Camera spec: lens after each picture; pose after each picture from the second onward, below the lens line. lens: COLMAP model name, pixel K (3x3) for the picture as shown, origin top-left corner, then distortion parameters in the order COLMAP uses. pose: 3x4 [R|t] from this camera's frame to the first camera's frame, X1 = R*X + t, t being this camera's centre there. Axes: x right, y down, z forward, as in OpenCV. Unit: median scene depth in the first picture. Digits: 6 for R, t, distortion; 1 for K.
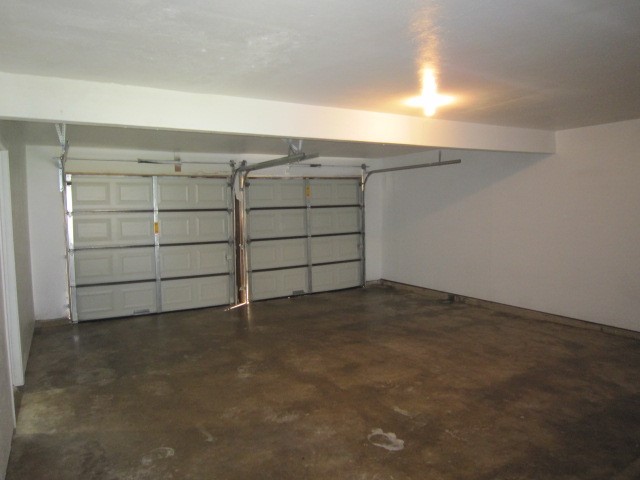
lens RADIAL K [[450.0, 0, 317.7], [0, 450.0, 237.4], [0, 0, 1]] dist [-0.080698, 0.071810]
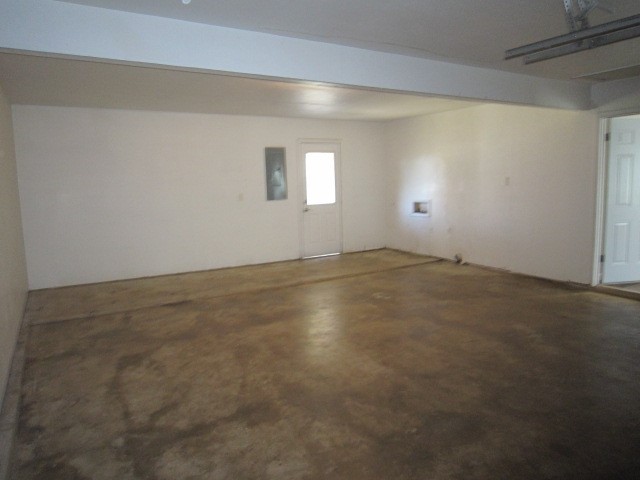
lens RADIAL K [[450.0, 0, 317.7], [0, 450.0, 237.4], [0, 0, 1]] dist [-0.080698, 0.071810]
pose [[-0.999216, 0.039468, -0.003110, 0.262737], [0.038078, 0.979575, 0.197441, -0.098852], [0.010839, 0.197168, -0.980310, 1.744016]]
